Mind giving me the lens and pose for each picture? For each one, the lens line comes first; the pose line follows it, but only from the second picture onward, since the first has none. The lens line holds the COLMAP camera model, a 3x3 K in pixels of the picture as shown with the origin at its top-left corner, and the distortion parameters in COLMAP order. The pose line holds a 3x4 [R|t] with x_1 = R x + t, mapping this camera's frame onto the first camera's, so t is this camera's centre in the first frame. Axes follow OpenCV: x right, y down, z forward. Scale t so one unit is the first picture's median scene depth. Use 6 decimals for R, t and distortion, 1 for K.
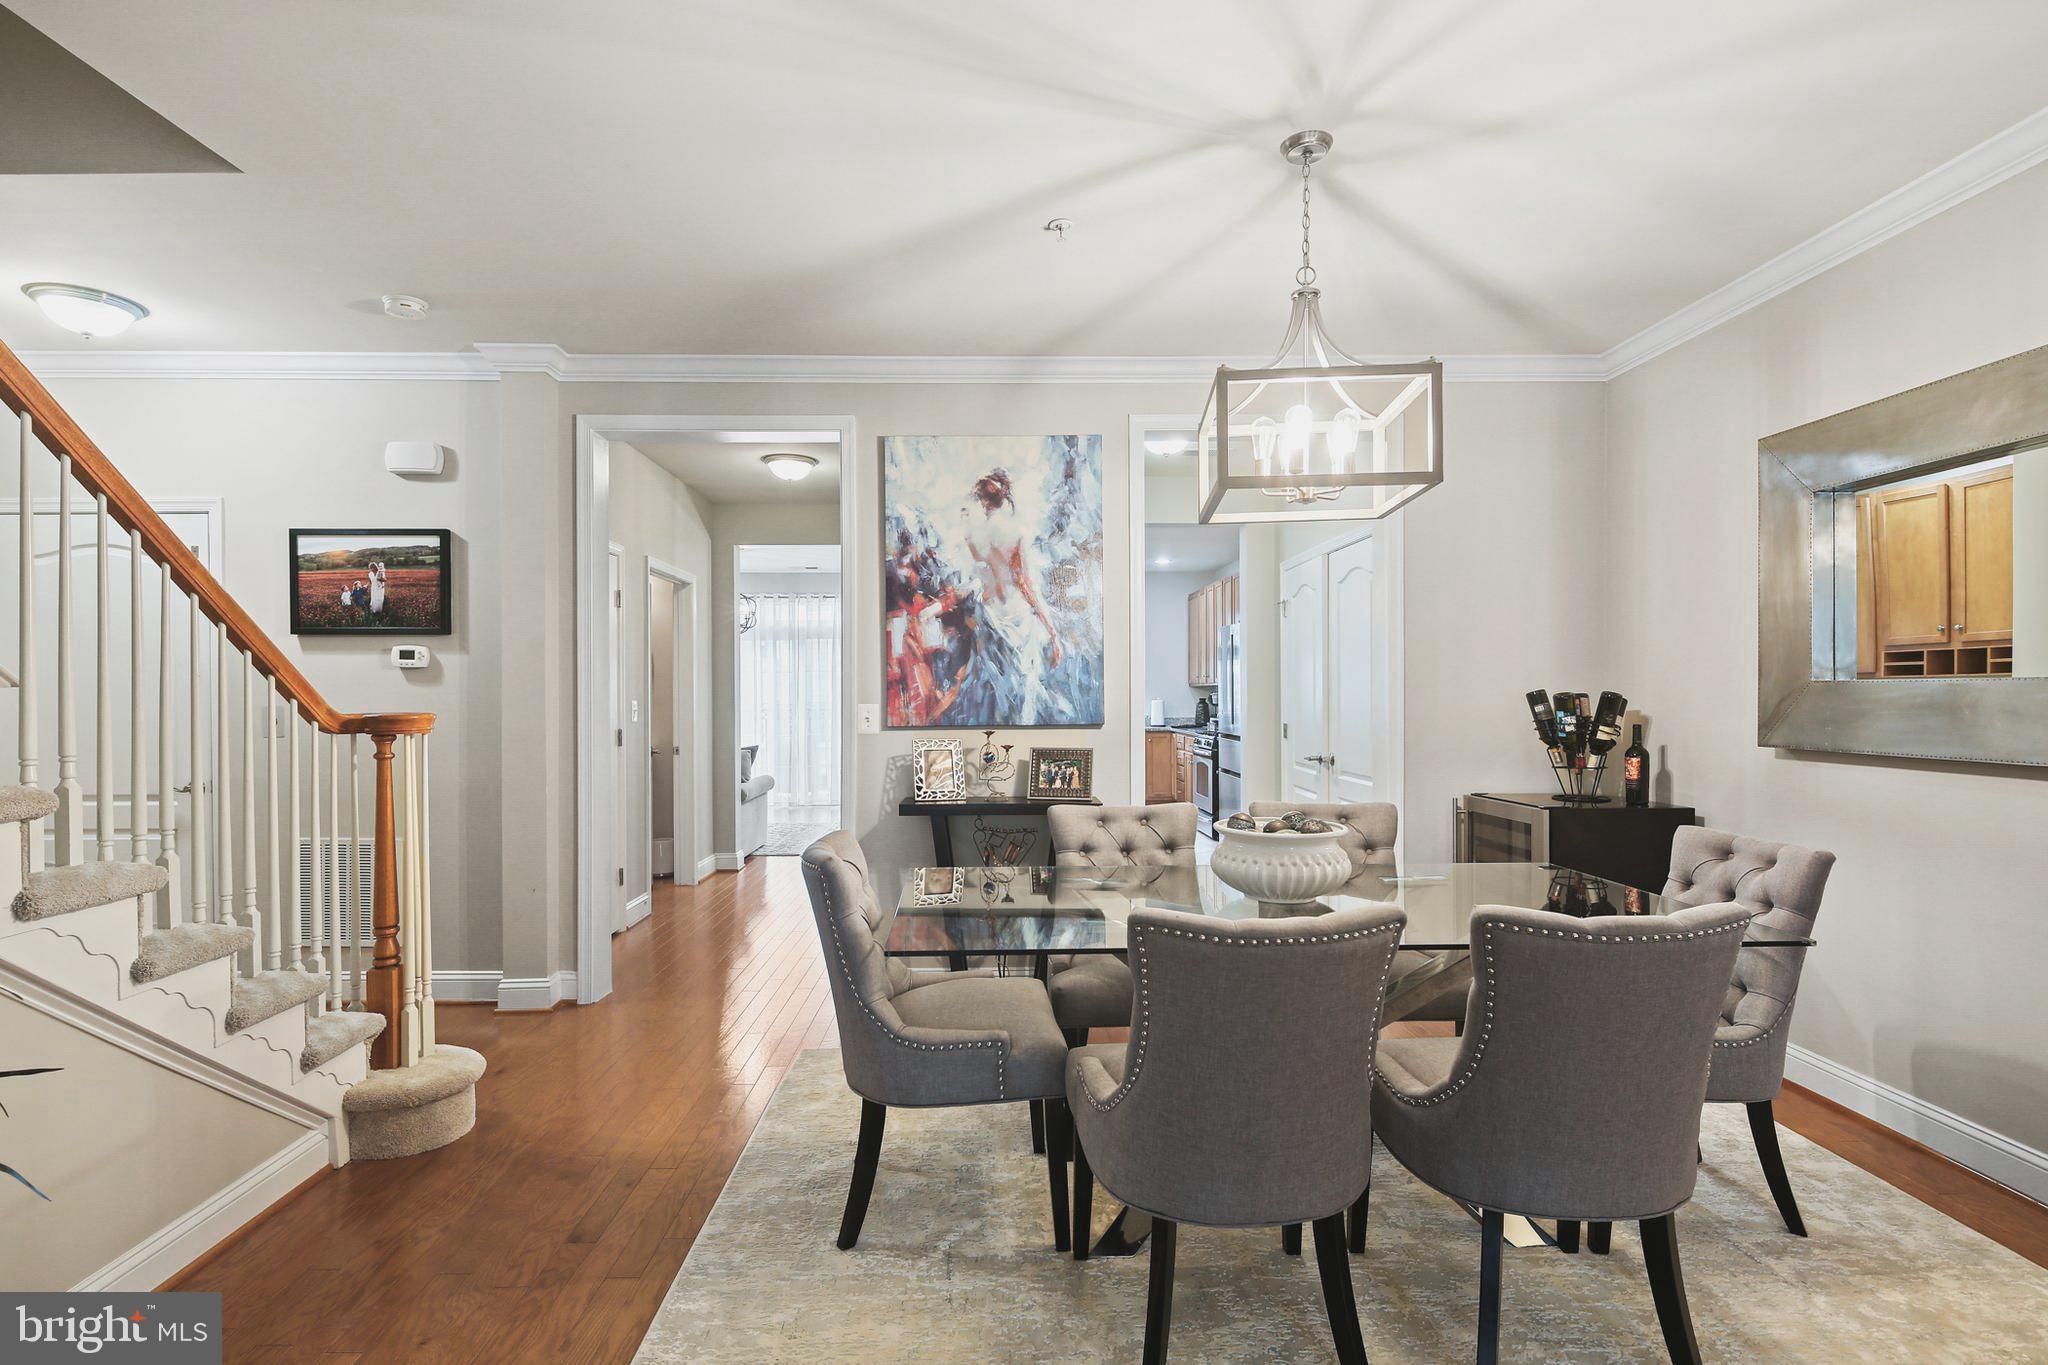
lens RADIAL K [[997.4, 0, 1001.5], [0, 997.4, 681.1], [0, 0, 1]] dist [0.007879, -0.008636]
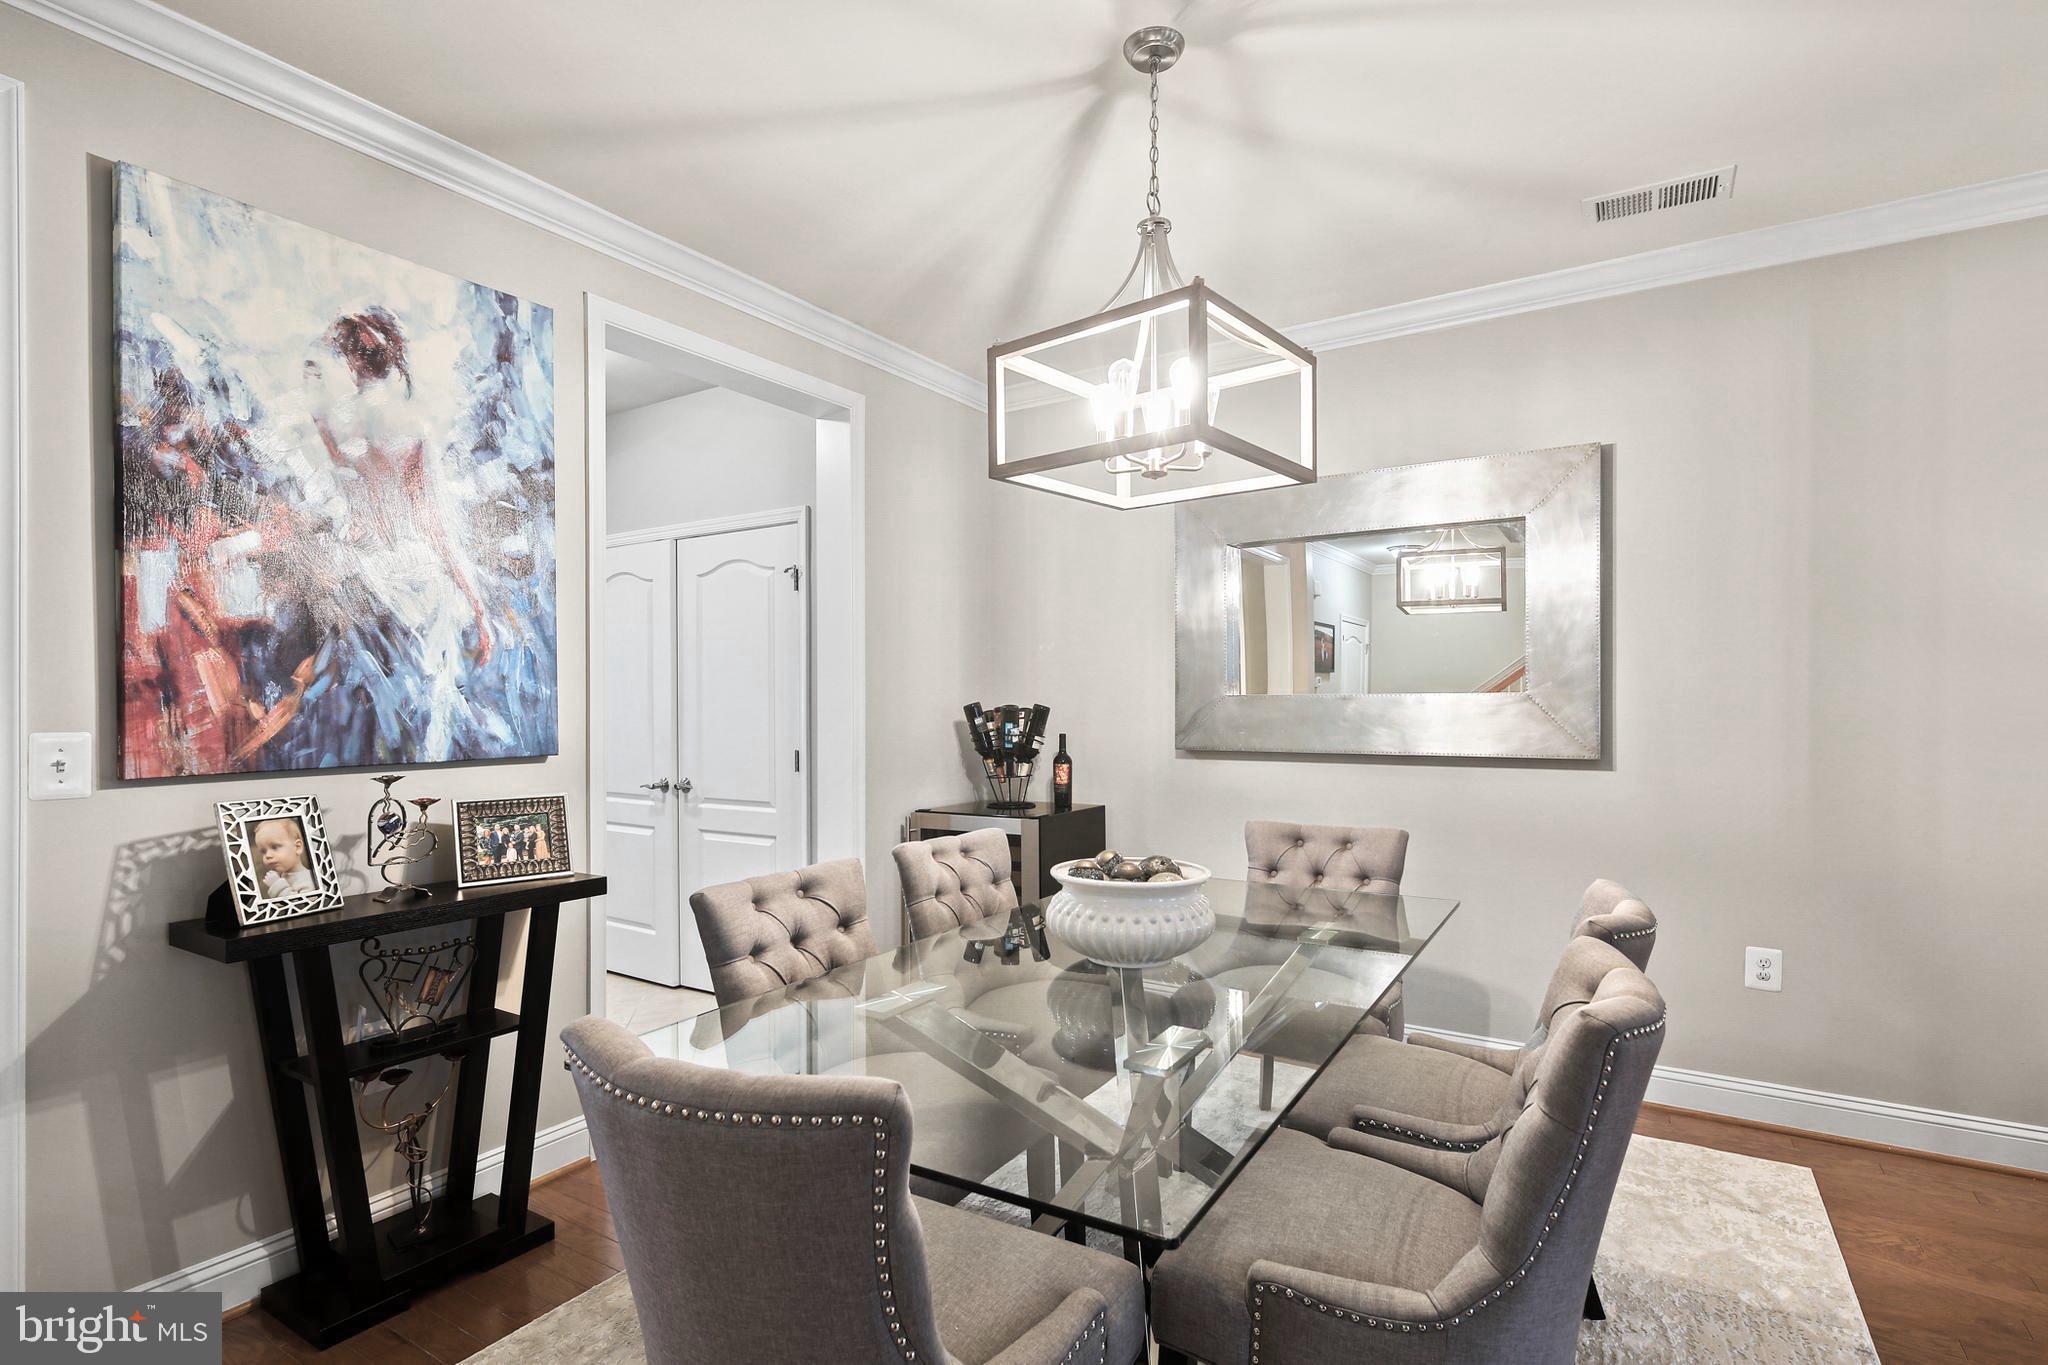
lens RADIAL K [[998.1, 0, 1019.9], [0, 998.1, 694.9], [0, 0, 1]] dist [-0.000344, -0.000988]
pose [[0.549283, 0.006831, 0.835608, -0.275100], [-0.007066, 0.999969, -0.003529, 0.004313], [-0.835606, -0.003966, 0.549315, 0.390623]]
